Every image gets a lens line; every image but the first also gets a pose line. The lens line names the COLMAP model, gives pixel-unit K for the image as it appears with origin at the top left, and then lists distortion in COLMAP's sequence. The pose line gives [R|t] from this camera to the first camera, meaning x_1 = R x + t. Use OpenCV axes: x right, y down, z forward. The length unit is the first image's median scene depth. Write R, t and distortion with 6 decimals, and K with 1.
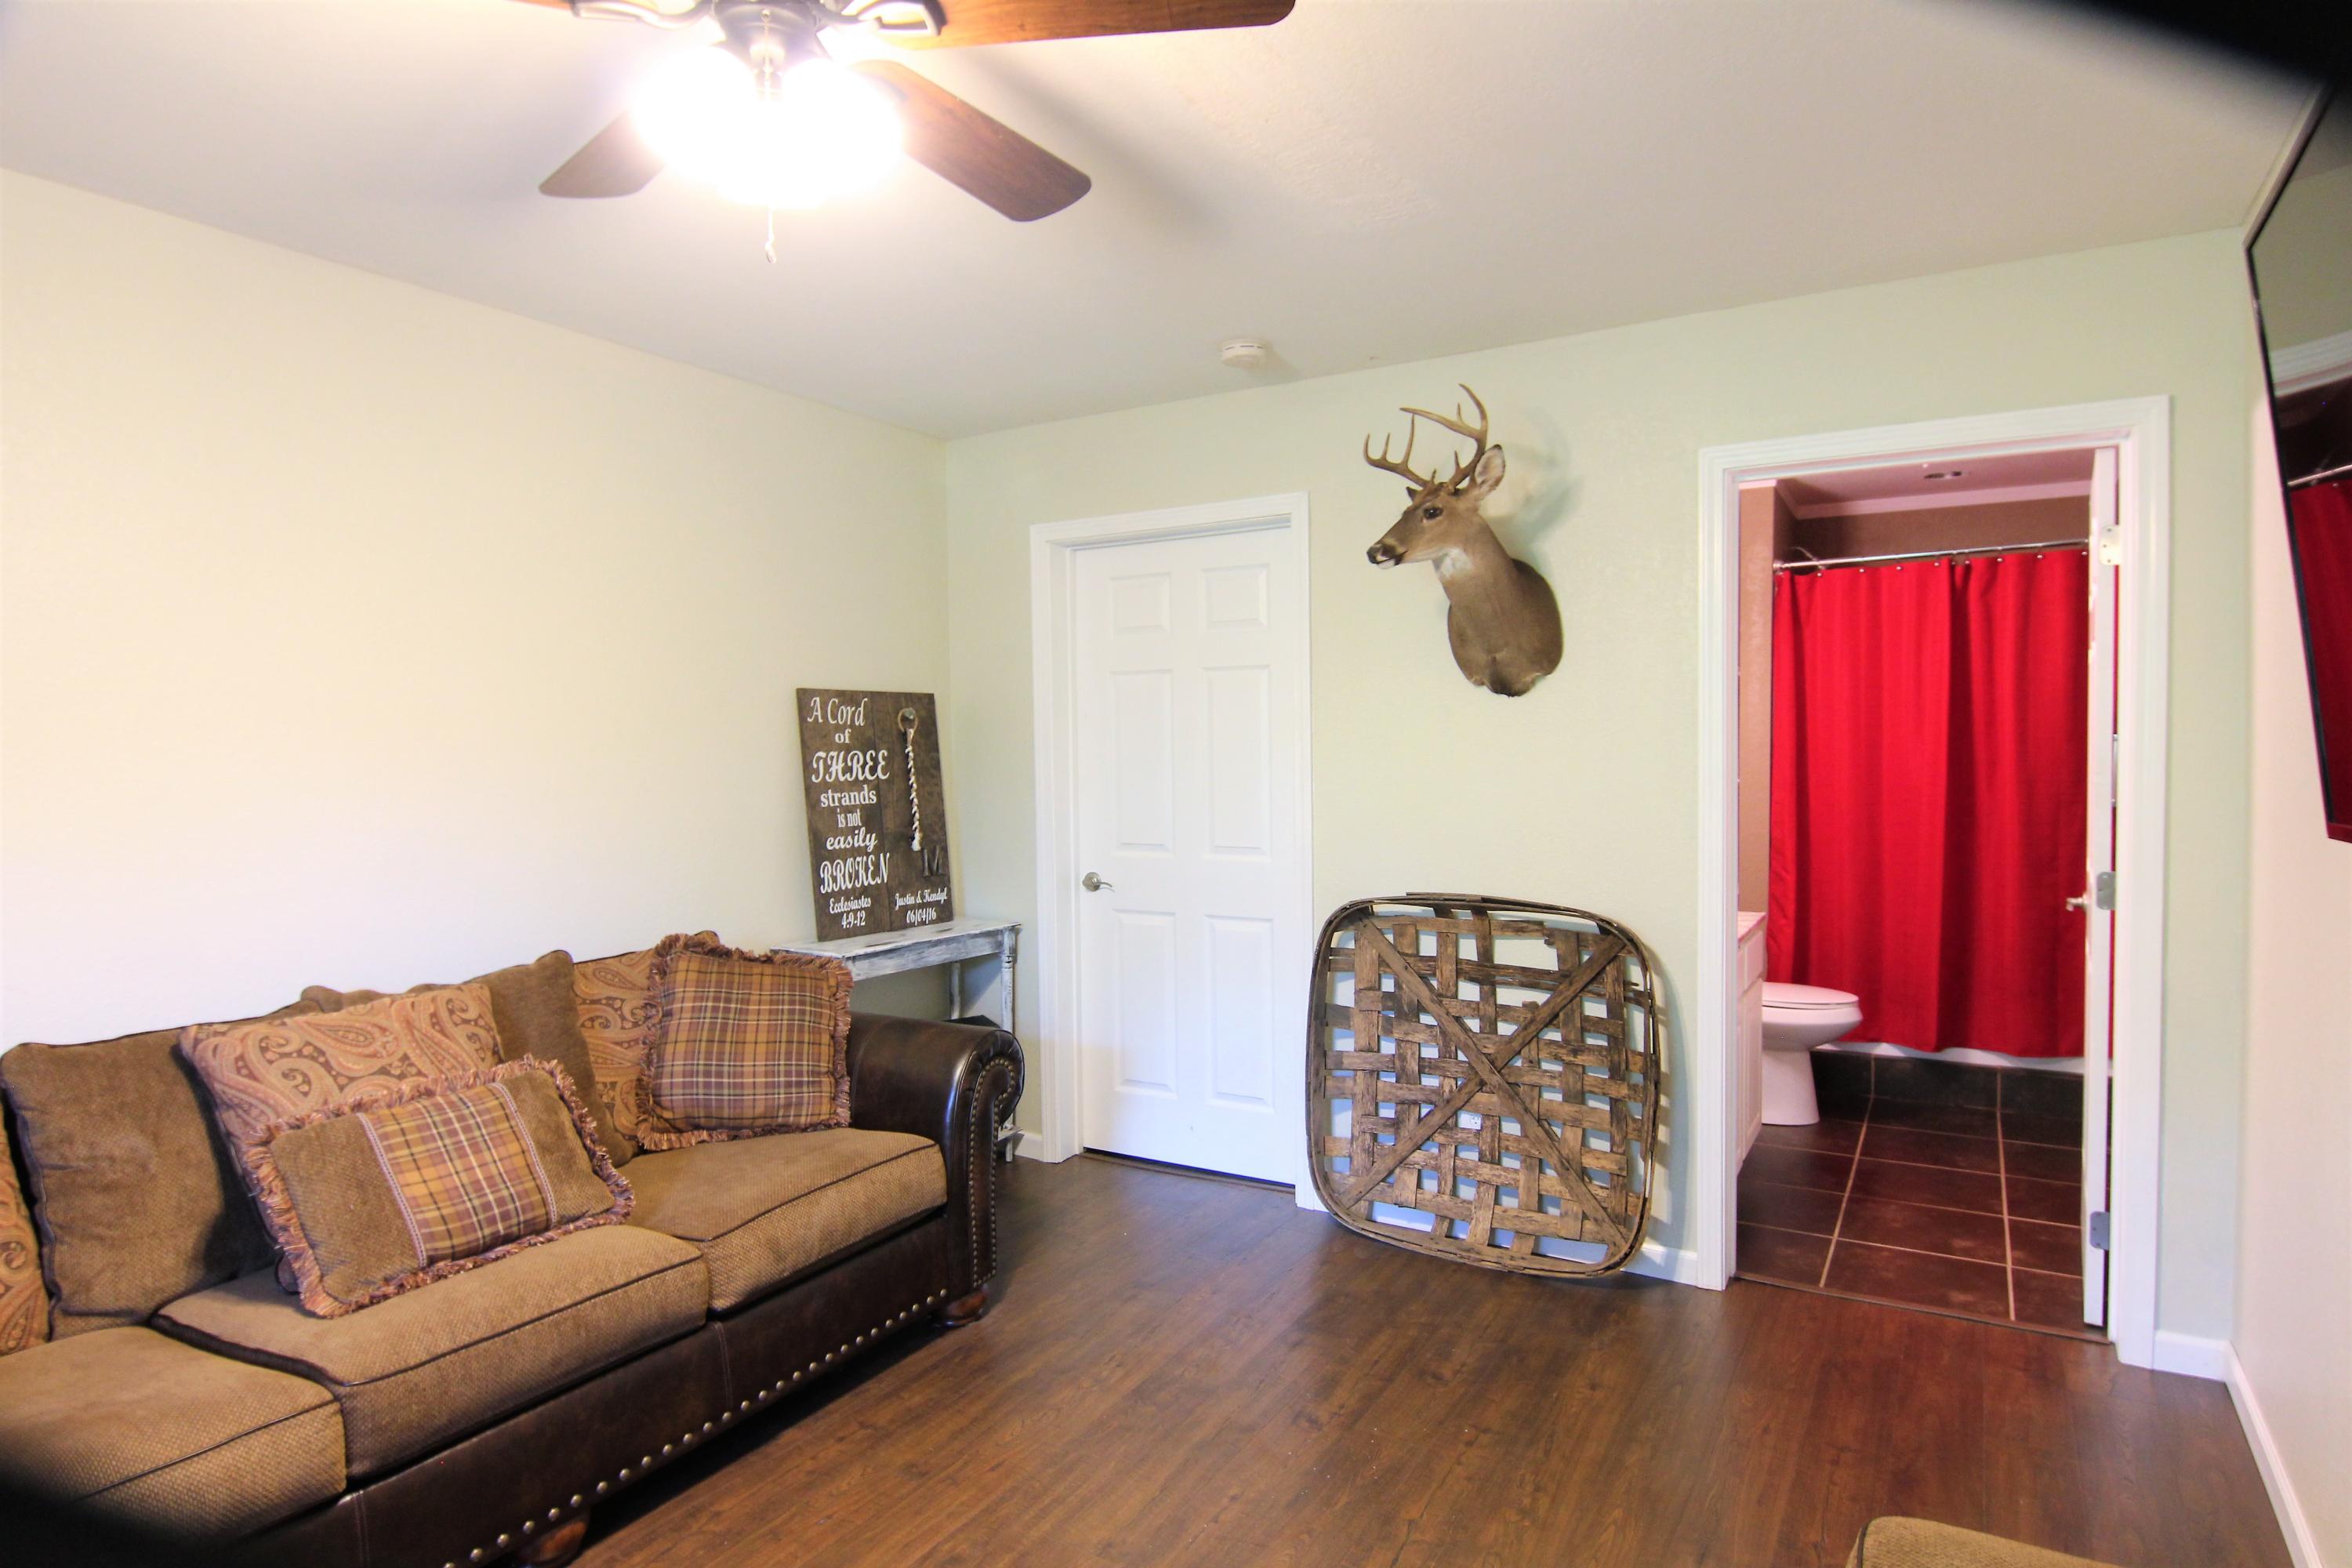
lens RADIAL K [[1314.9, 0, 1174.9], [0, 1314.9, 782.8], [0, 0, 1]] dist [-0.003677, -0.013568]
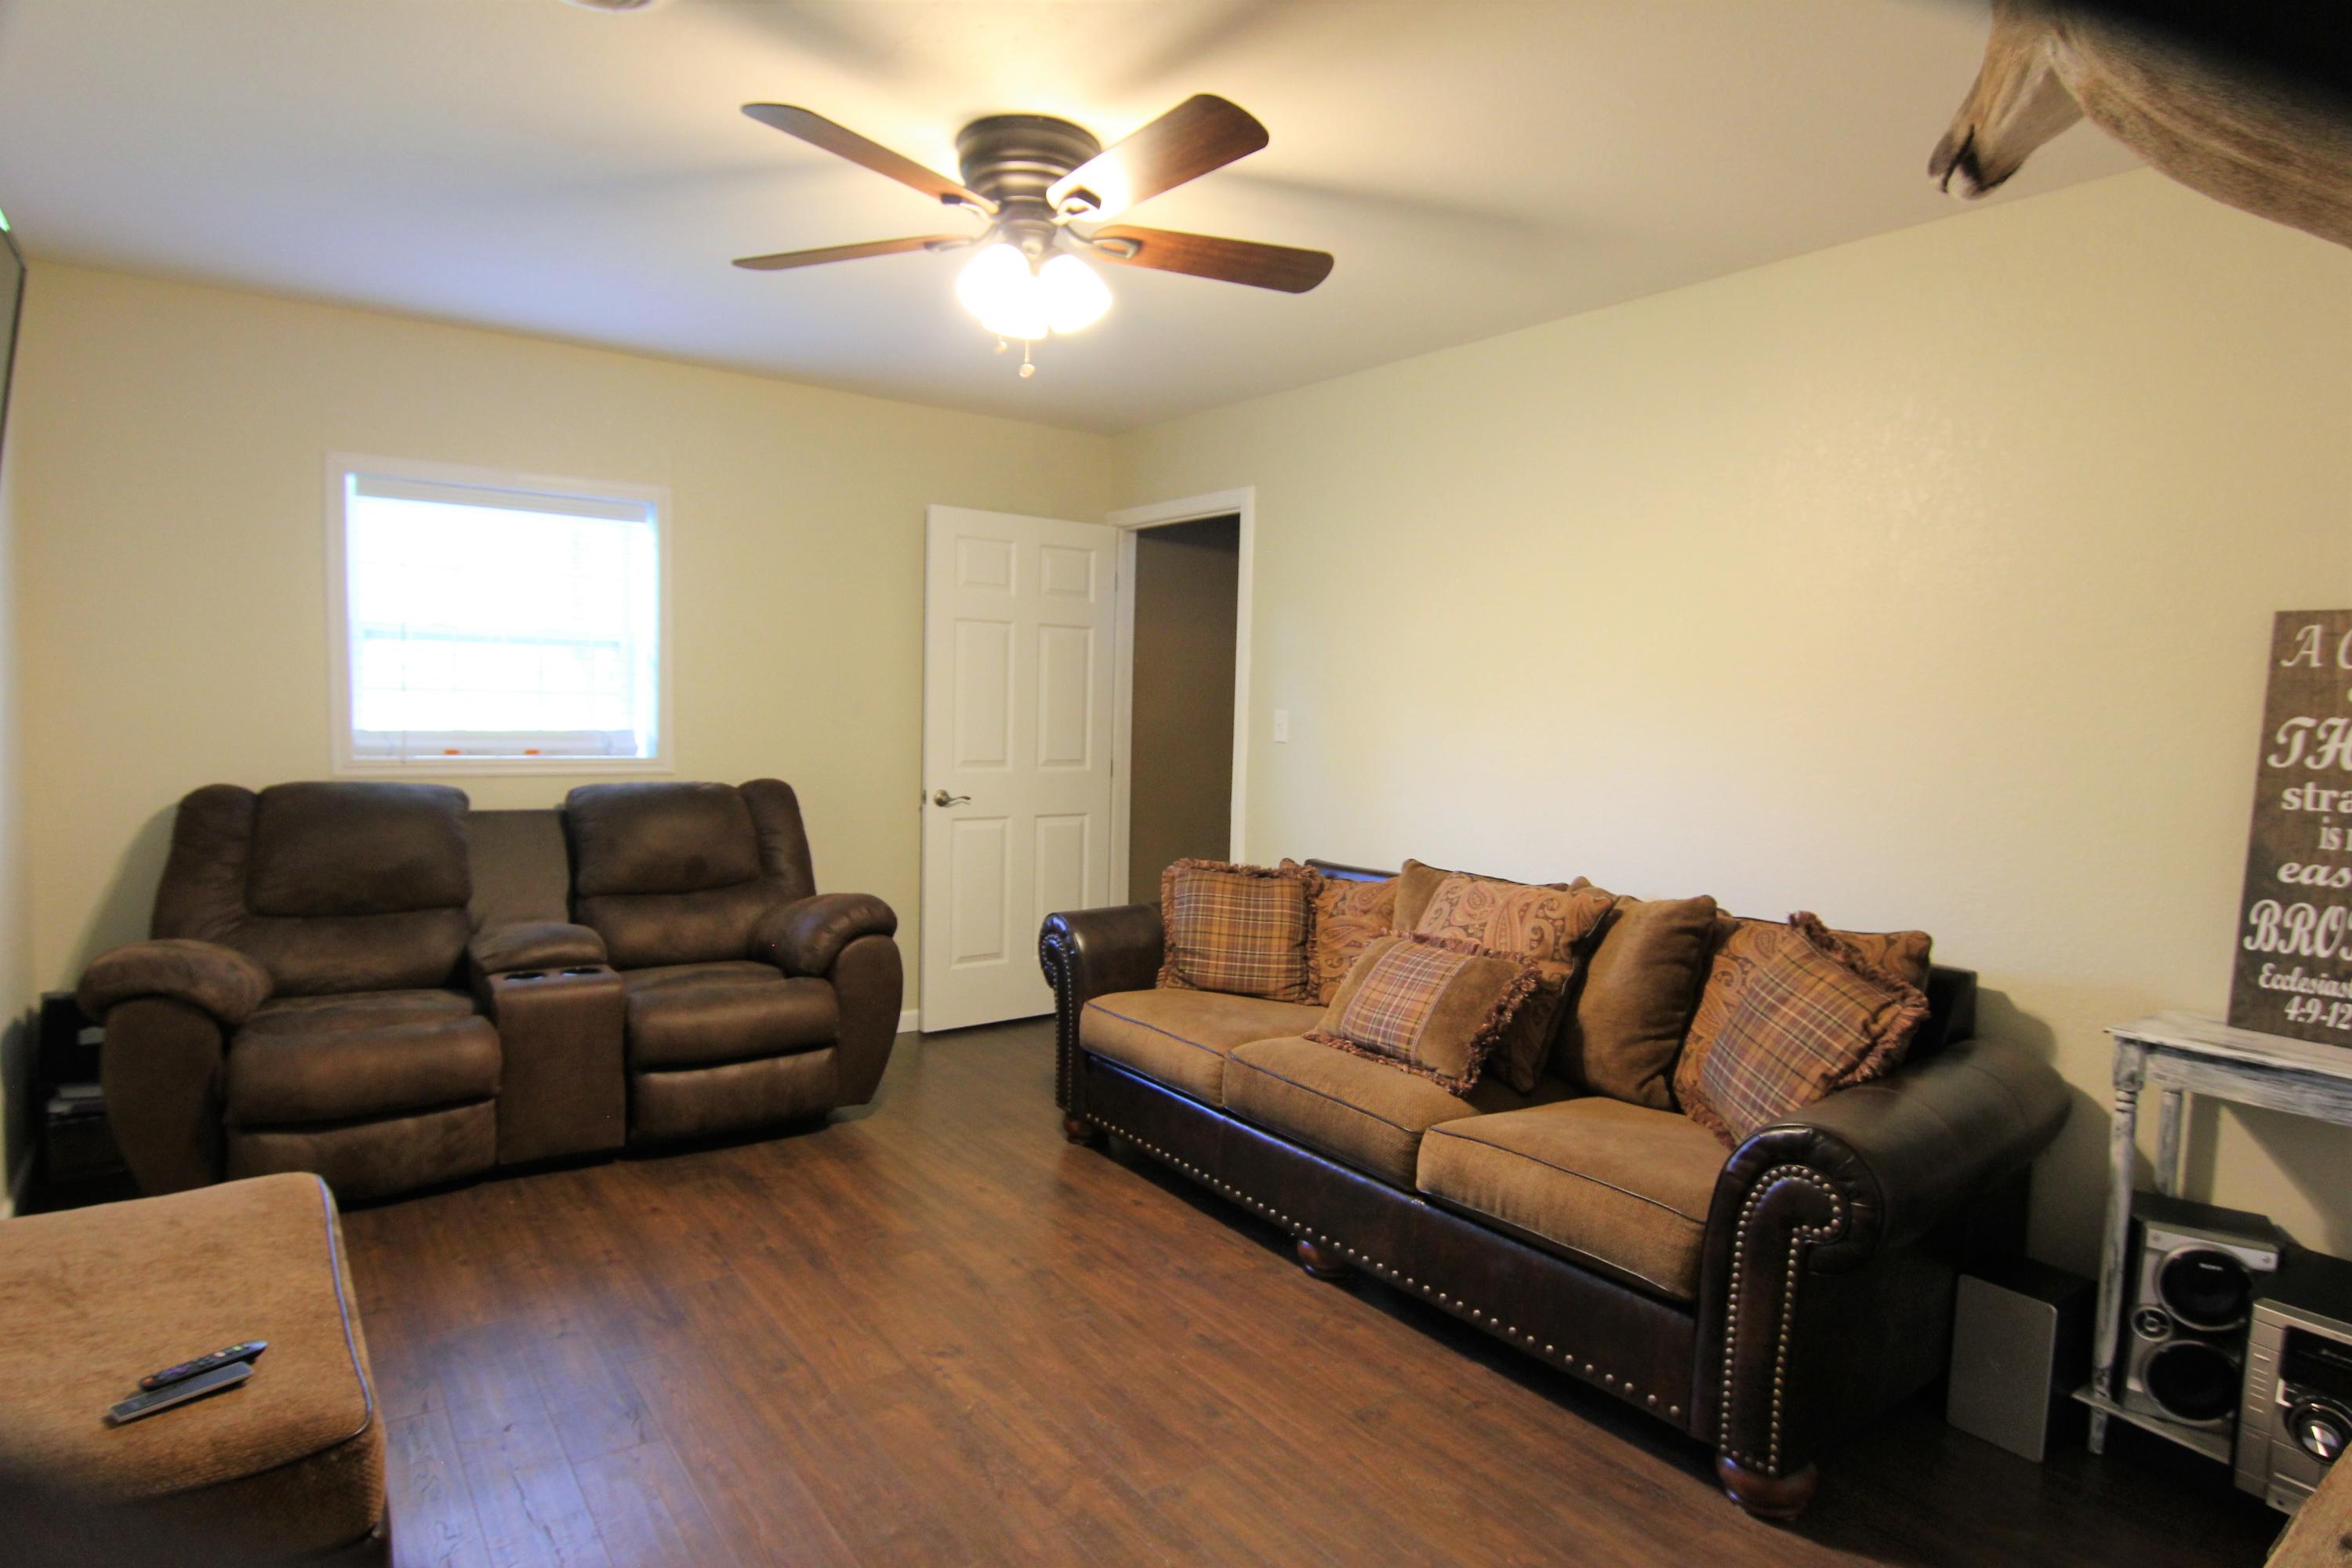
lens RADIAL K [[1314.9, 0, 1175.3], [0, 1314.9, 786.4], [0, 0, 1]] dist [-0.003677, -0.013568]
pose [[-0.400772, 0.060992, -0.914145, 0.474298], [-0.046820, 0.995114, 0.086921, -0.019852], [0.914981, 0.077636, -0.395958, 0.777852]]
